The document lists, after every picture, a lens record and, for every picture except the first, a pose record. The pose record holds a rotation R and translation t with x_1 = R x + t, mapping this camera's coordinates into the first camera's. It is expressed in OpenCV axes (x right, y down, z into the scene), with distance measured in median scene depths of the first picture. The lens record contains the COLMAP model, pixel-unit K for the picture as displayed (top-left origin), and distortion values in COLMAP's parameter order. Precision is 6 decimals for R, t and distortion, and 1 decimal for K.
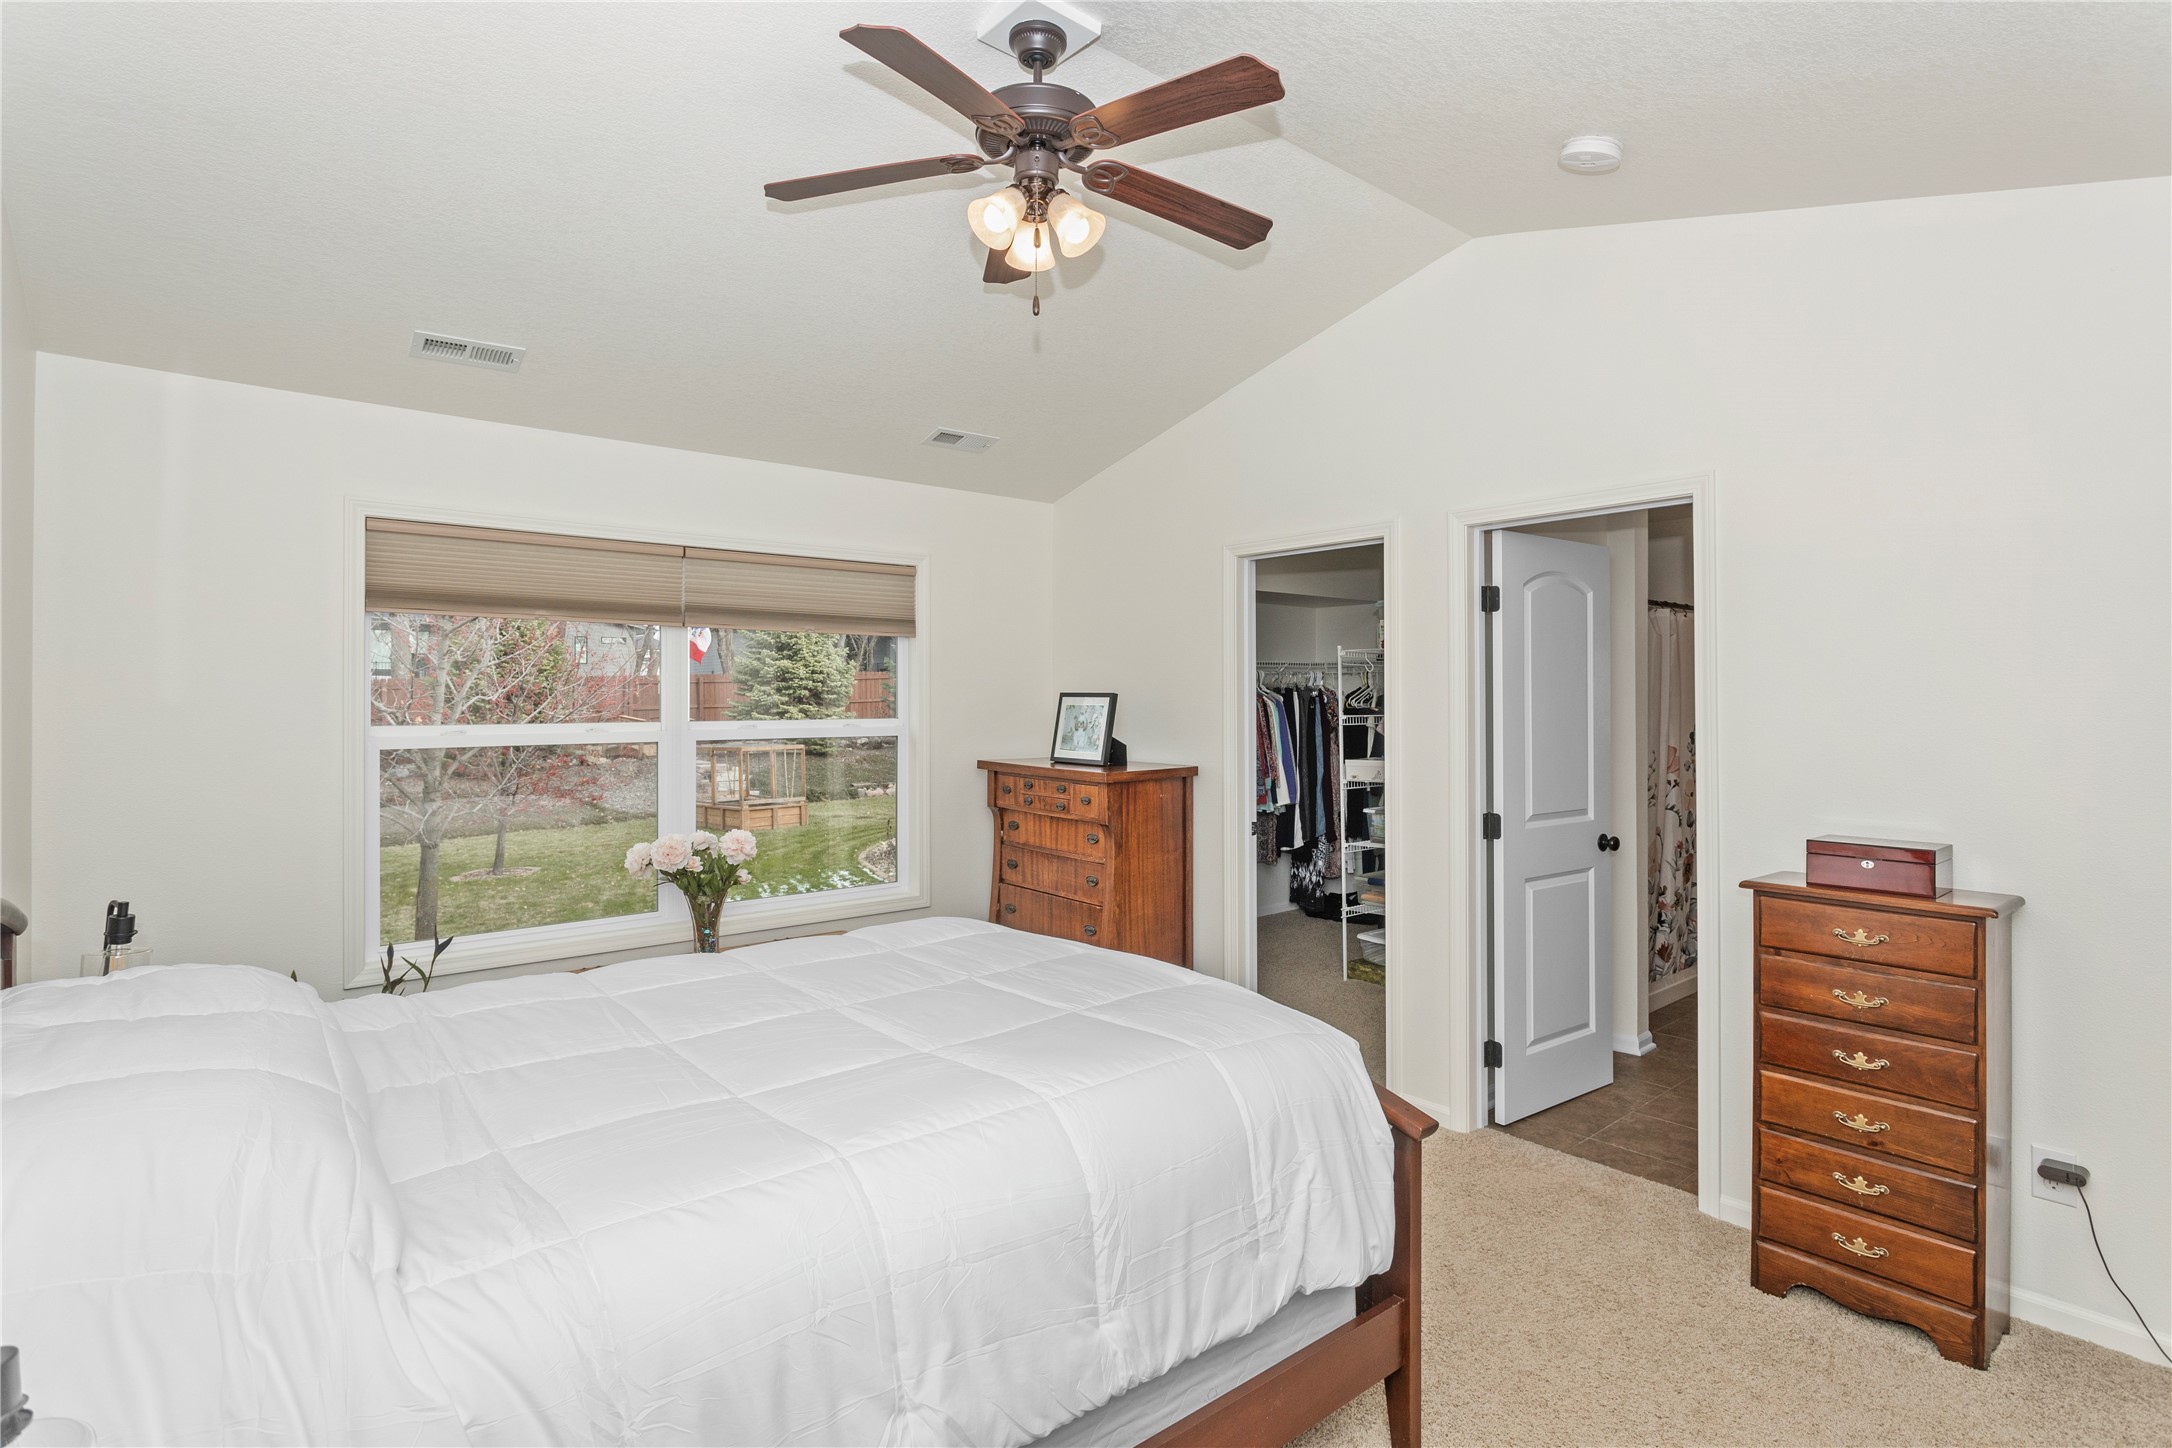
lens RADIAL K [[1089.5, 0, 1072.1], [0, 1089.5, 714.1], [0, 0, 1]] dist [-0.047586, 0.028694]
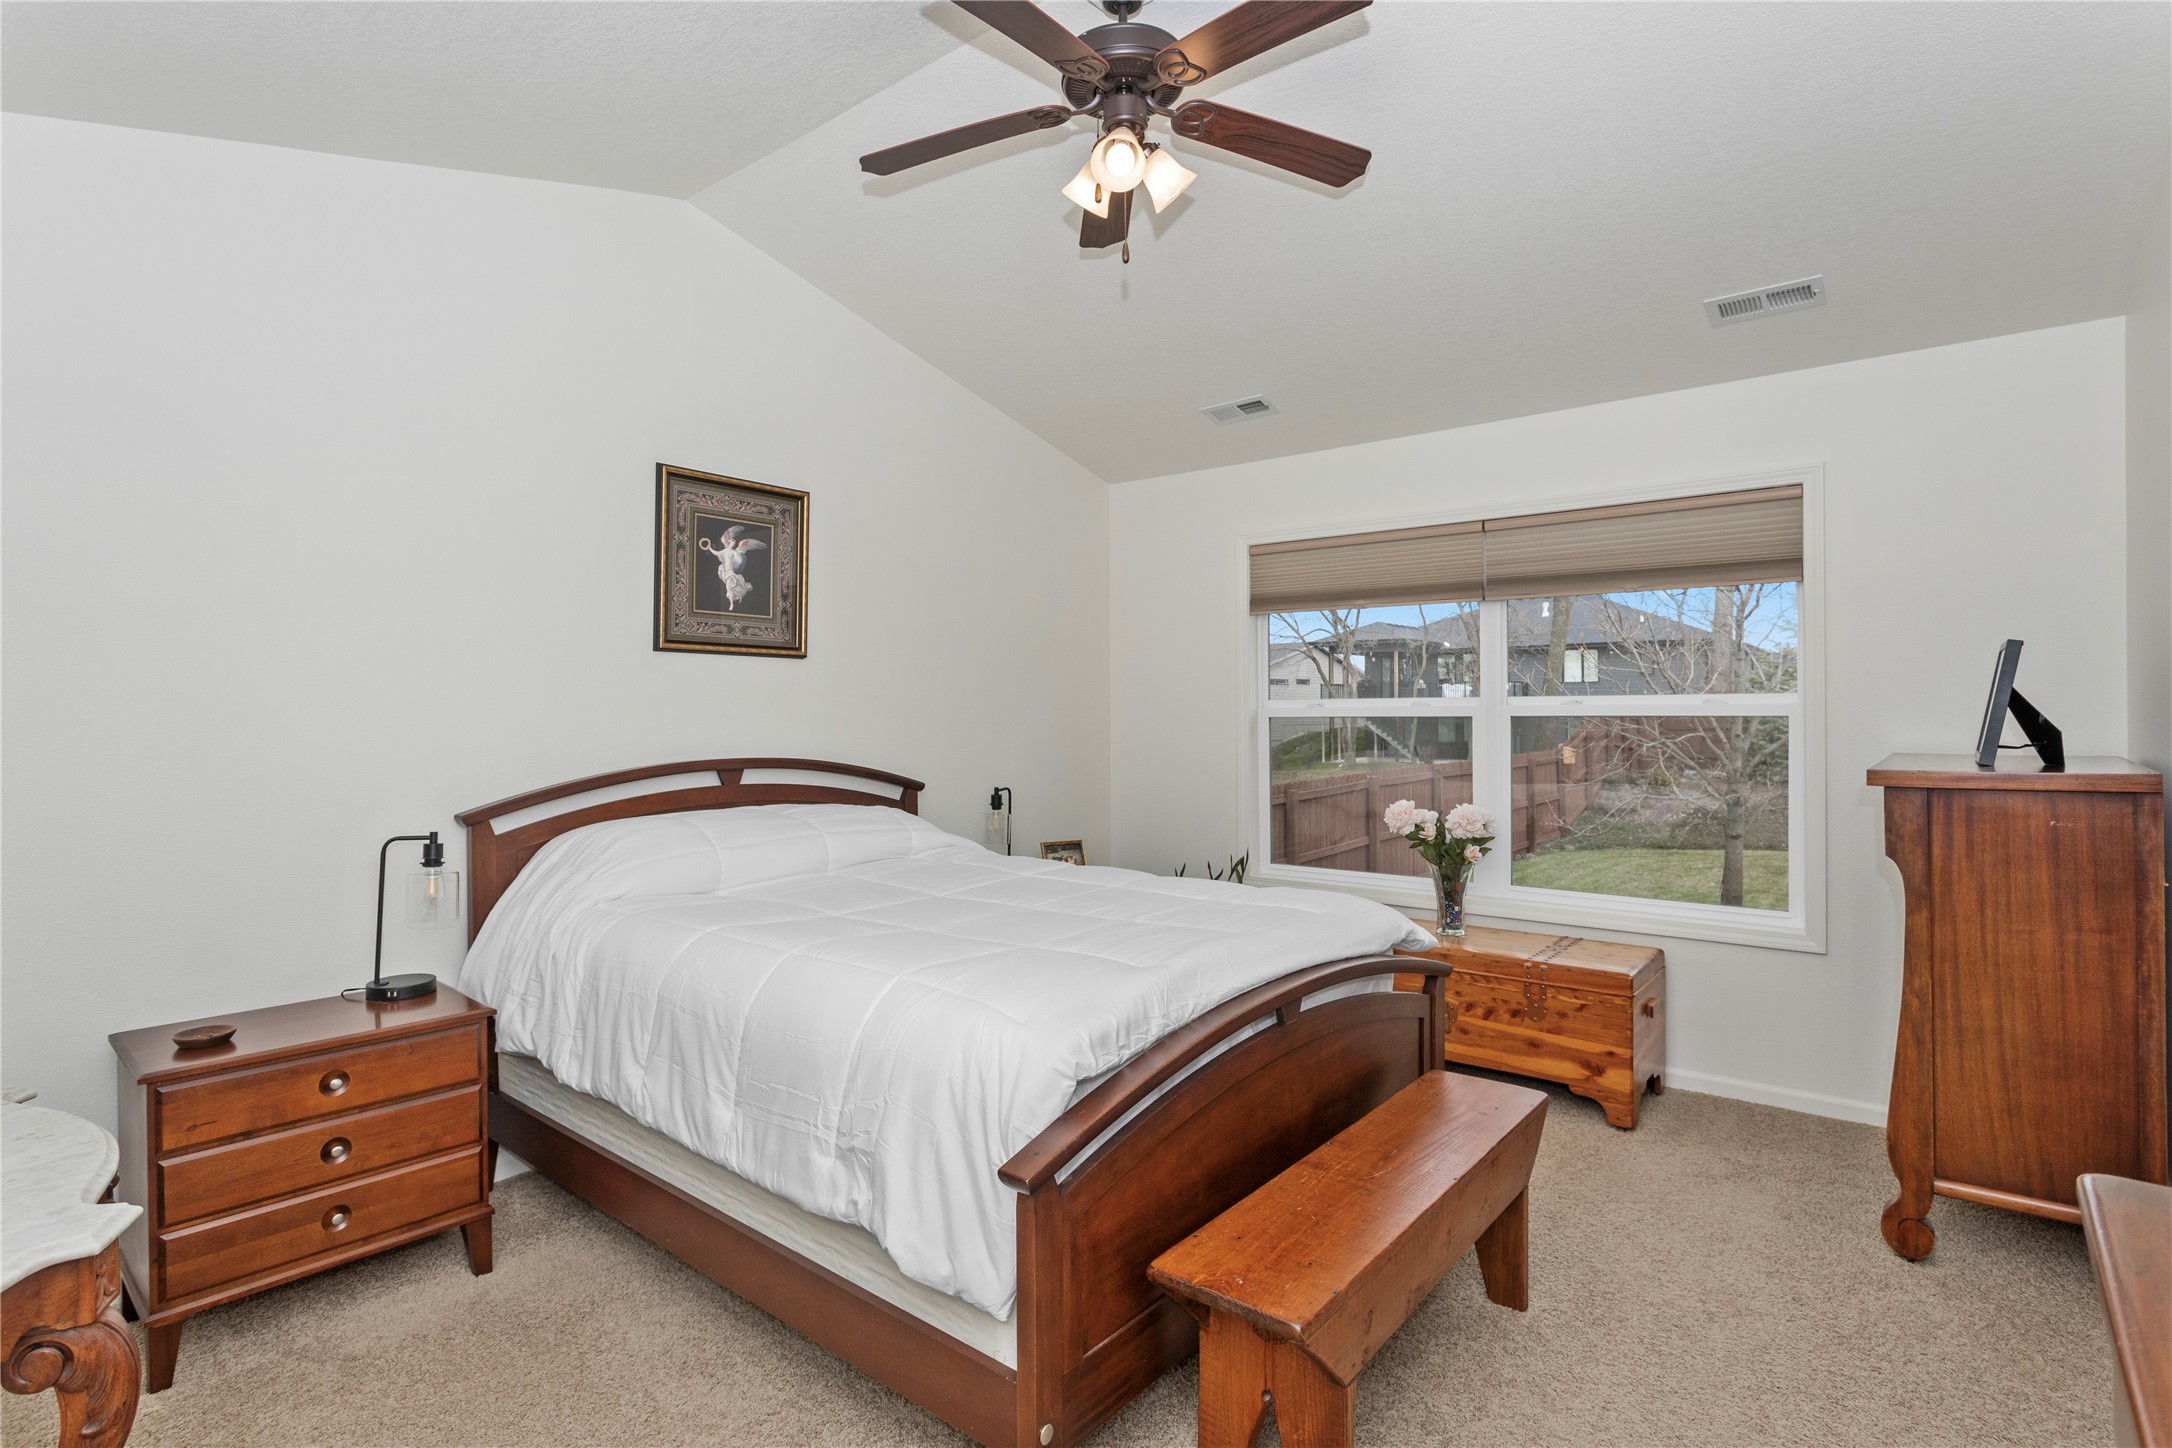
lens RADIAL K [[1089.5, 0, 1080.2], [0, 1089.5, 711.1], [0, 0, 1]] dist [-0.047586, 0.028694]
pose [[0.179901, -0.002246, -0.983682, 0.551092], [-0.007865, 0.999962, -0.003721, 0.027096], [0.983653, 0.008406, 0.179876, 0.452914]]
